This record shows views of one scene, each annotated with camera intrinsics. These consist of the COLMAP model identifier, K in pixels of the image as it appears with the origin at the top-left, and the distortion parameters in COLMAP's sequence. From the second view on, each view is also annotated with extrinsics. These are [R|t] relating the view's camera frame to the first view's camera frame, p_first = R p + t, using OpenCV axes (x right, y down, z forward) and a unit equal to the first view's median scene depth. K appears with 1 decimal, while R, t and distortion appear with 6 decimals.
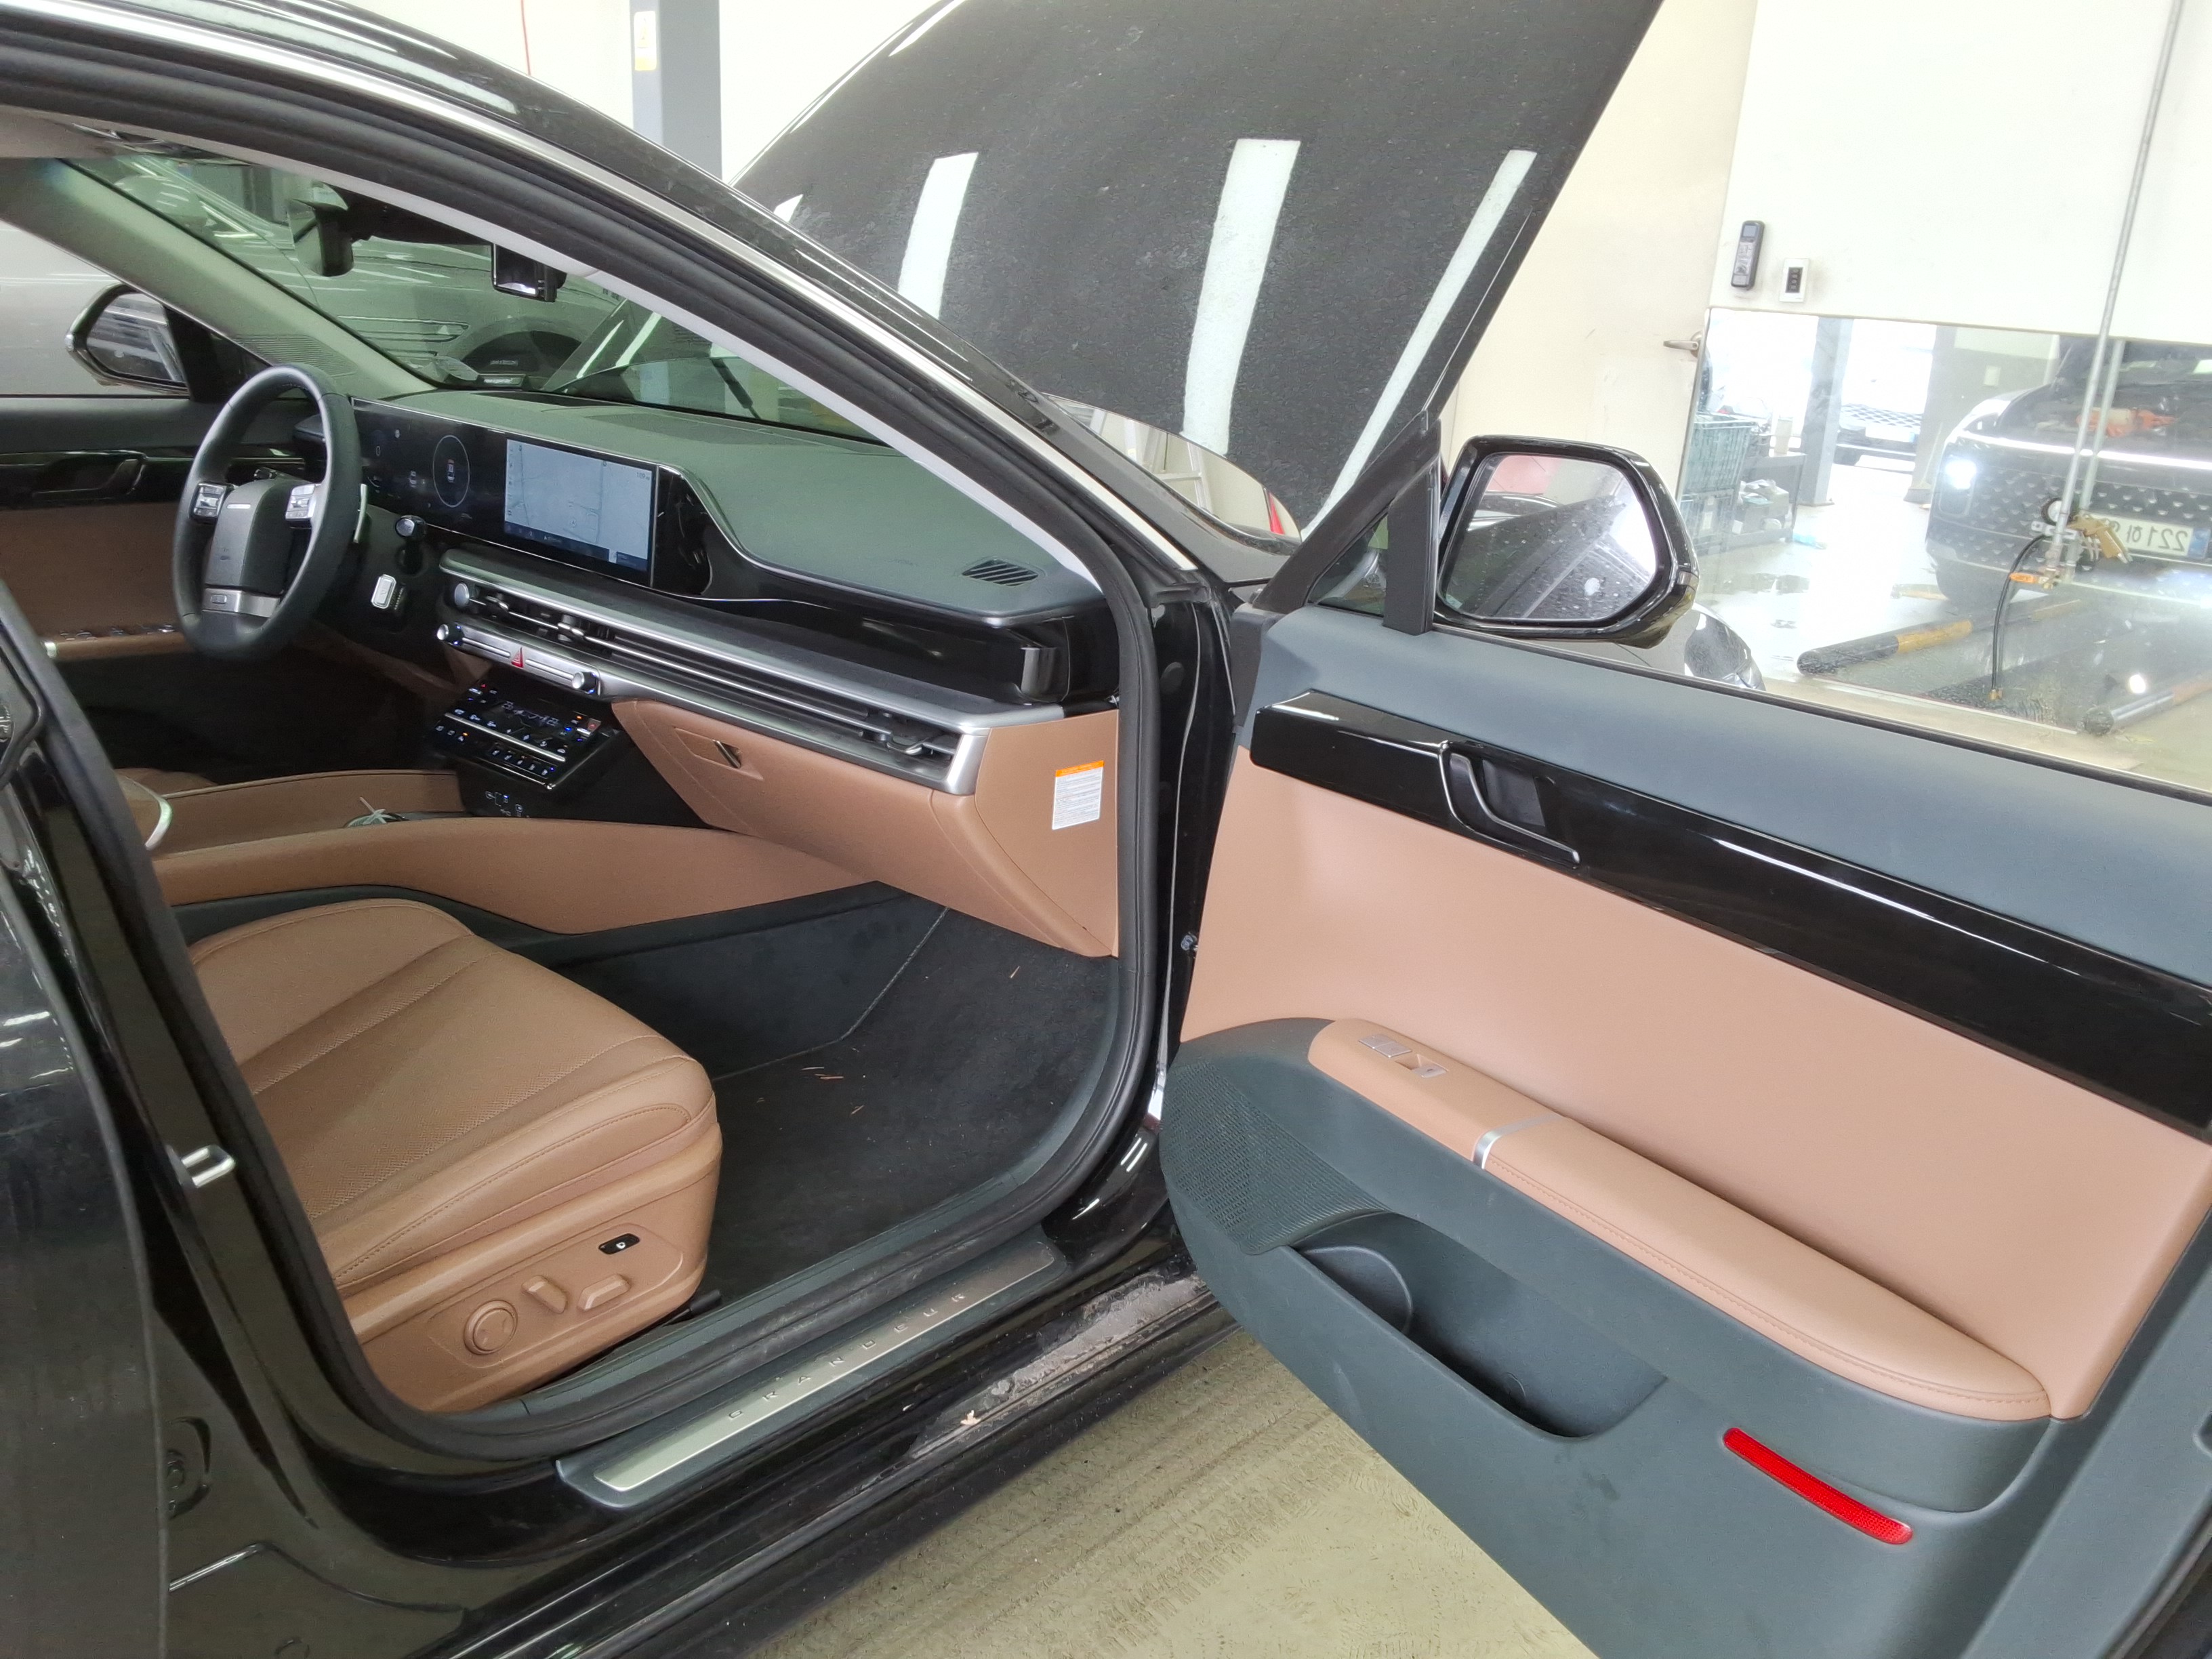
lens RADIAL K [[1581.6, 0, 1106.0], [0, 1581.6, 829.5], [0, 0, 1]] dist [0.002970, 0.001399]
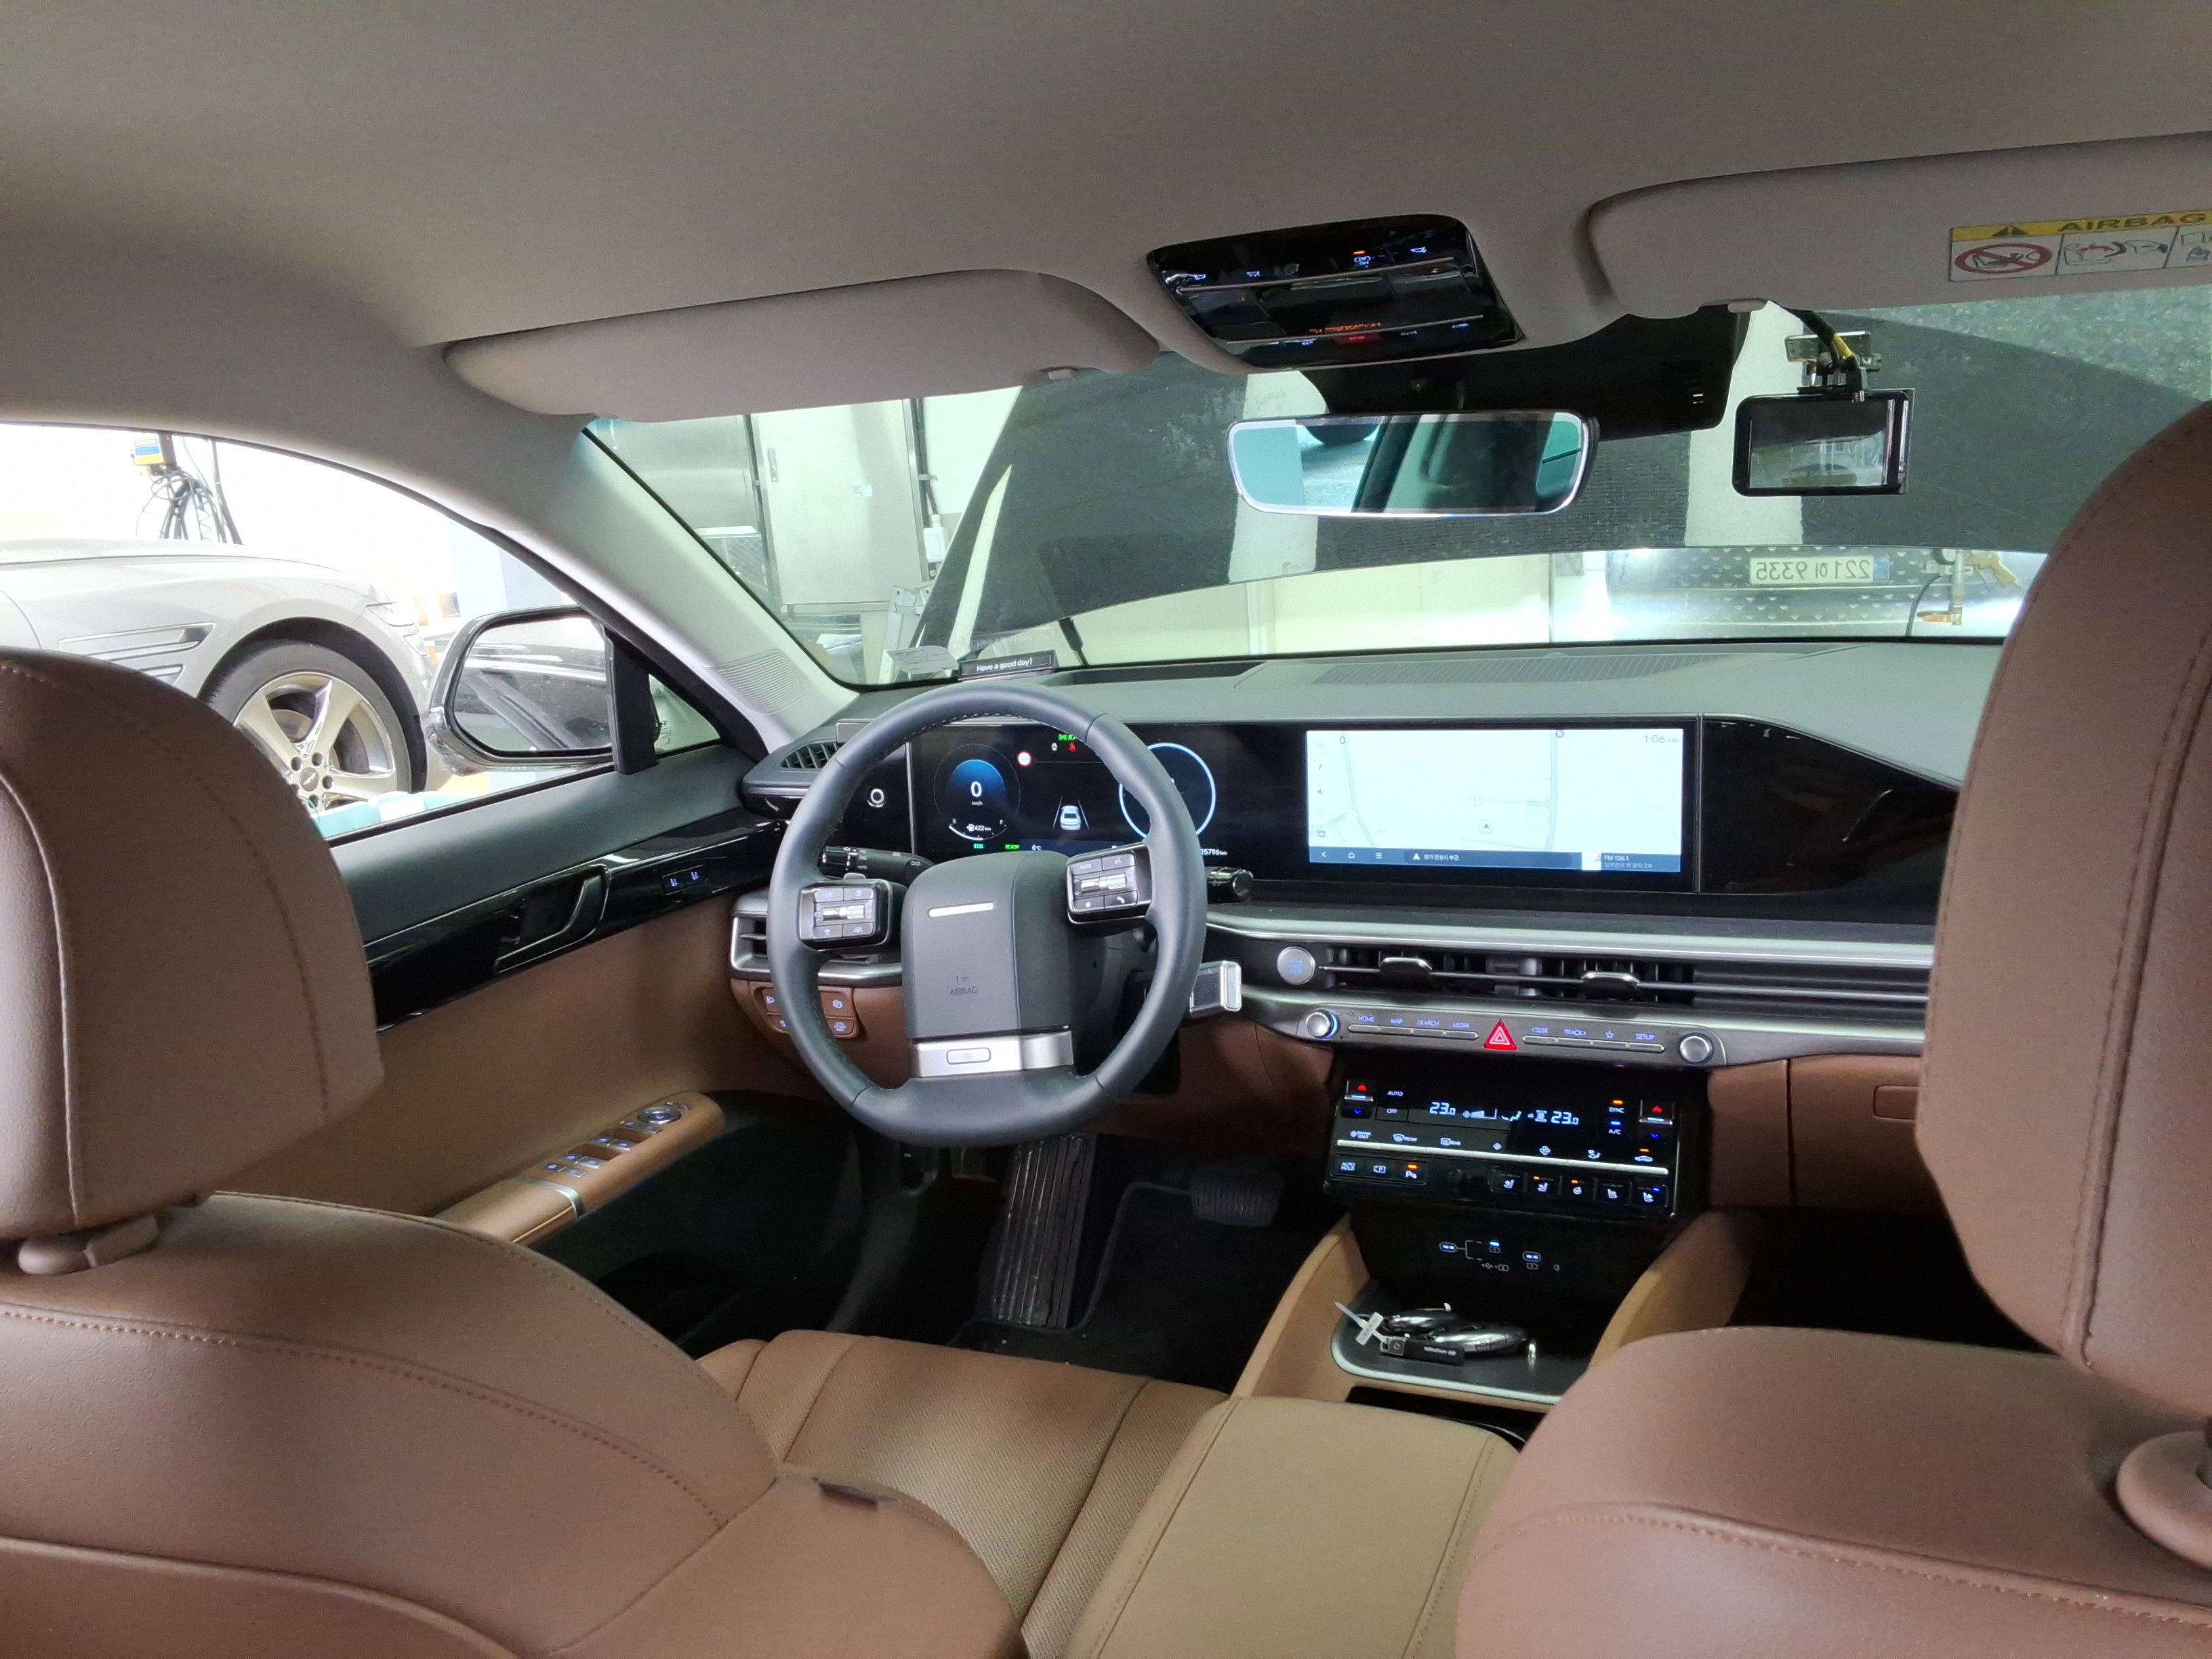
lens RADIAL K [[1581.6, 0, 1106.0], [0, 1581.6, 829.5], [0, 0, 1]] dist [0.002970, 0.001399]
pose [[0.942314, -0.201778, 0.267076, -0.649611], [0.229622, 0.970217, -0.077160, -0.169006], [-0.243553, 0.134035, 0.960581, 0.351703]]
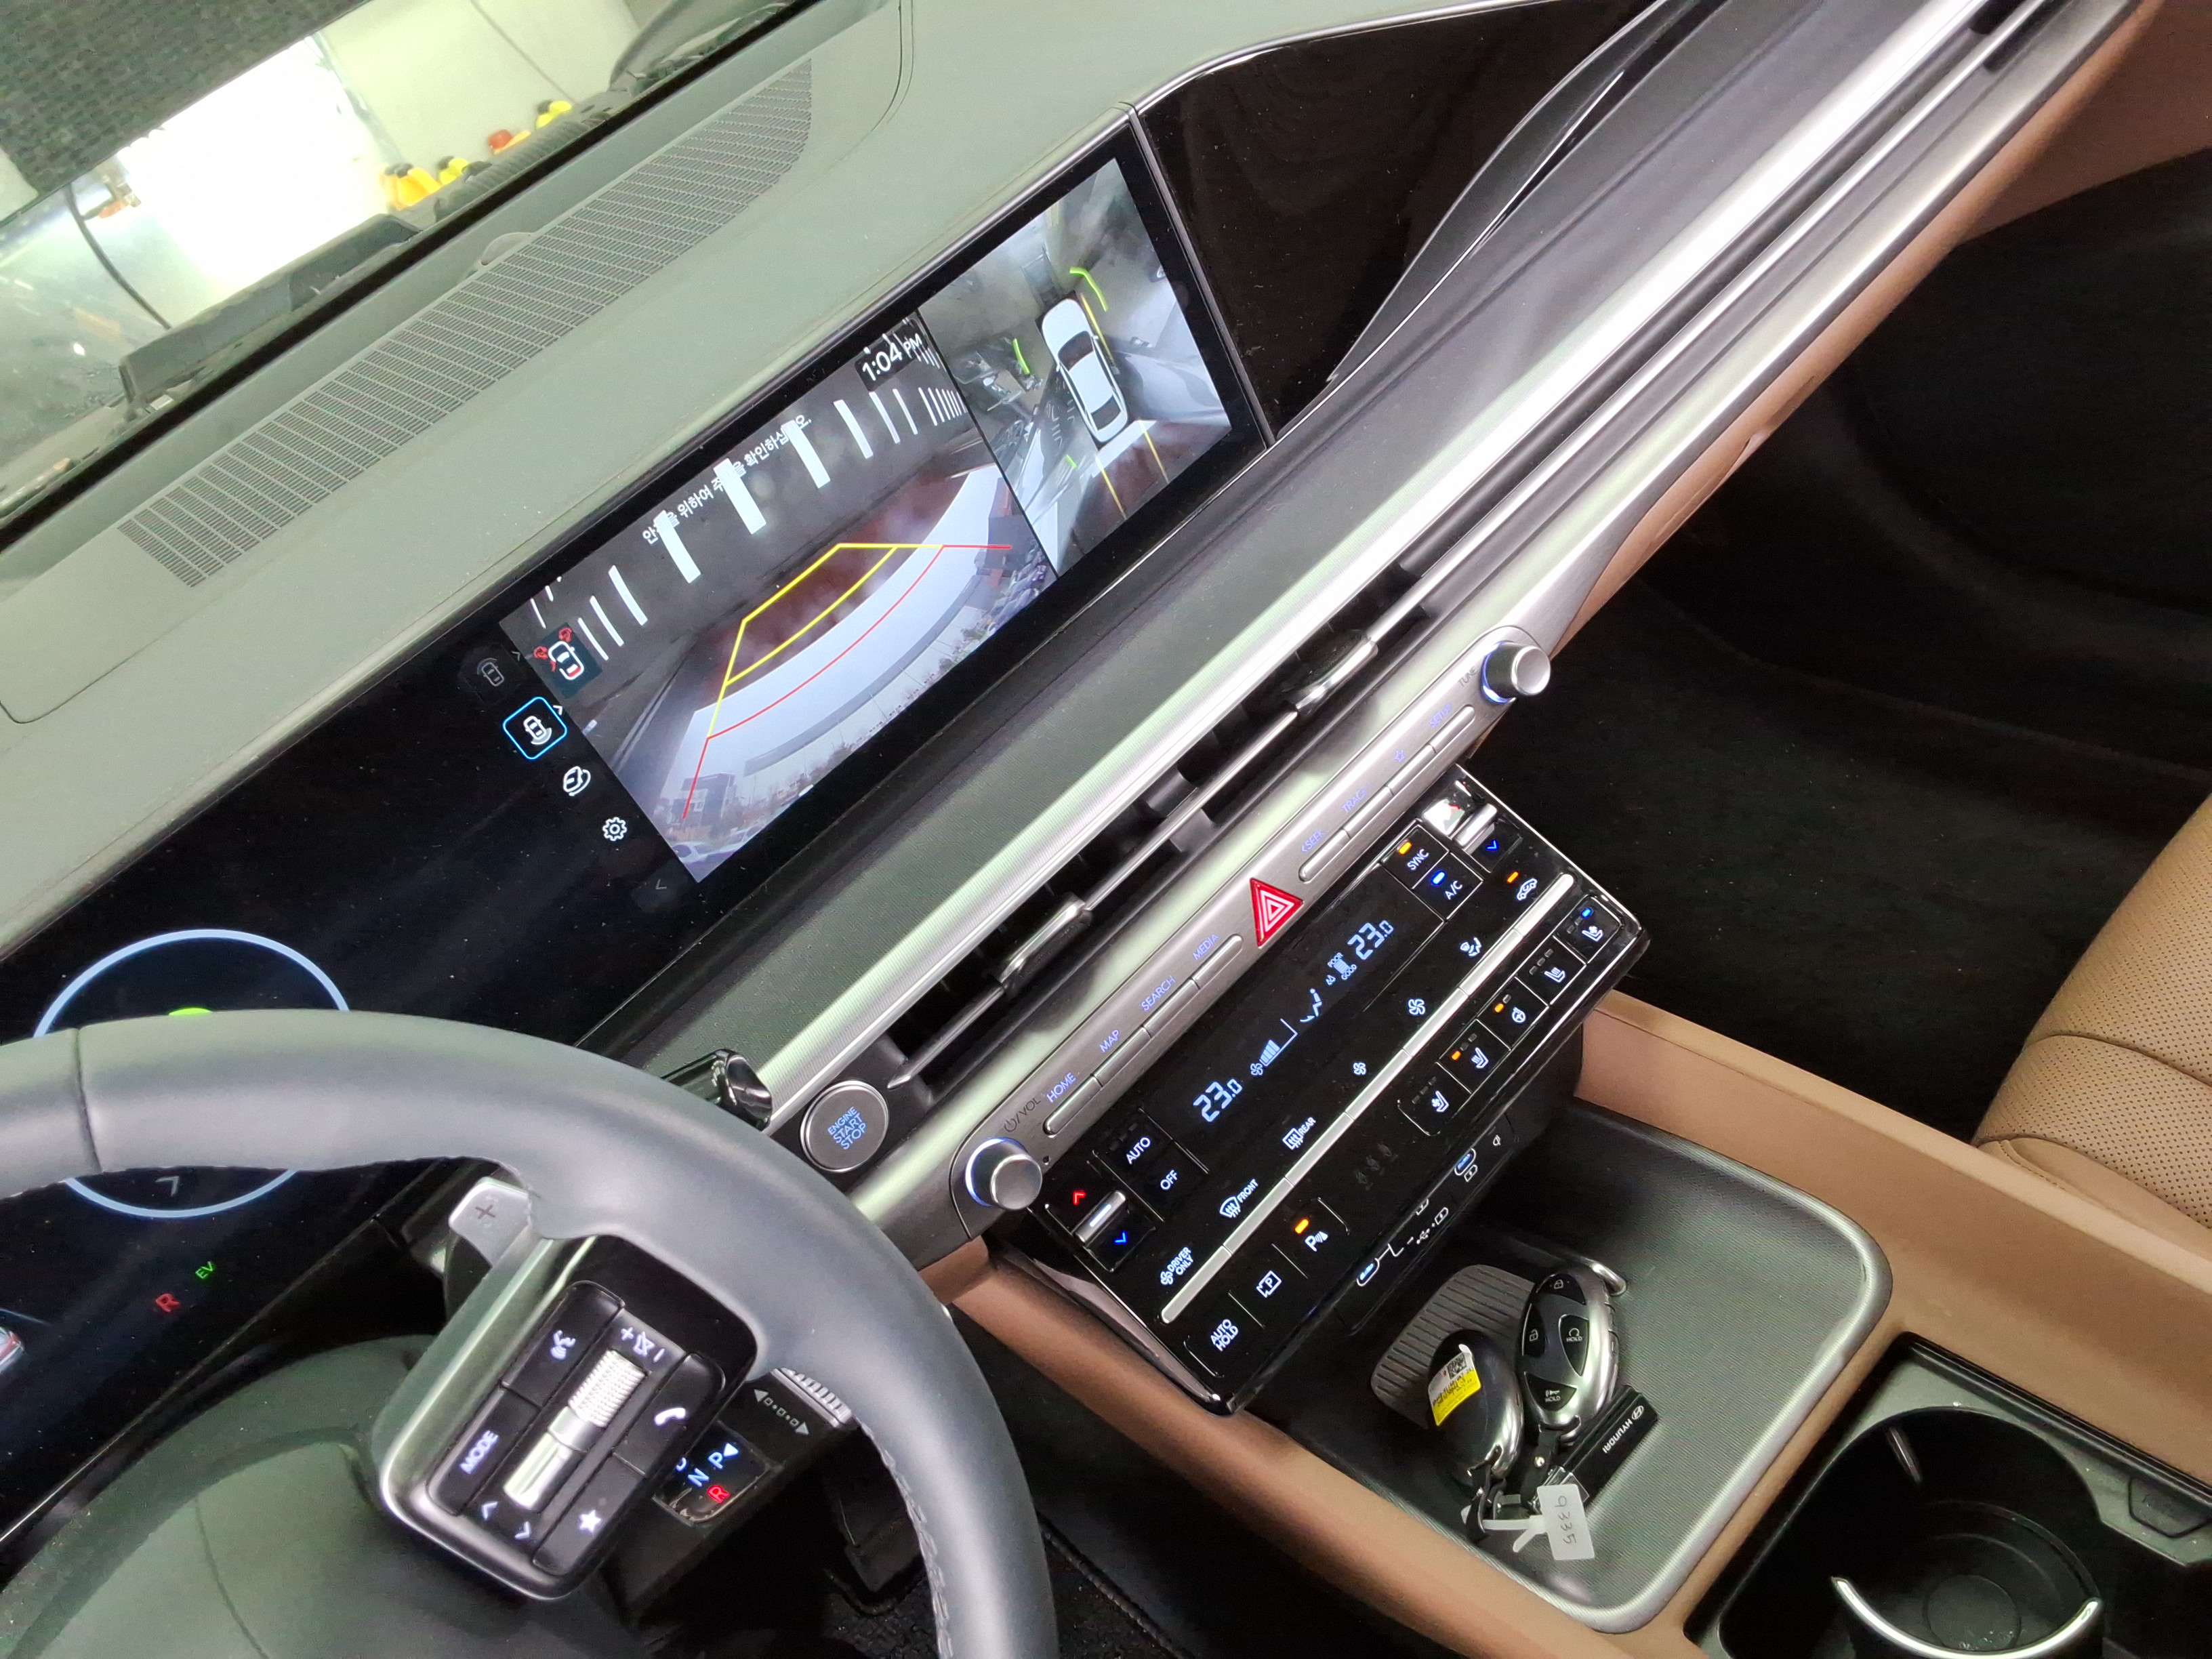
lens RADIAL K [[1756.3, 0, 1106.0], [0, 1756.3, 829.5], [0, 0, 1]] dist [0.116697, 0.001031]
pose [[0.137808, -0.734479, 0.664492, -0.569674], [0.680975, 0.557430, 0.474915, -0.290818], [-0.719223, 0.387056, 0.576980, 0.745444]]
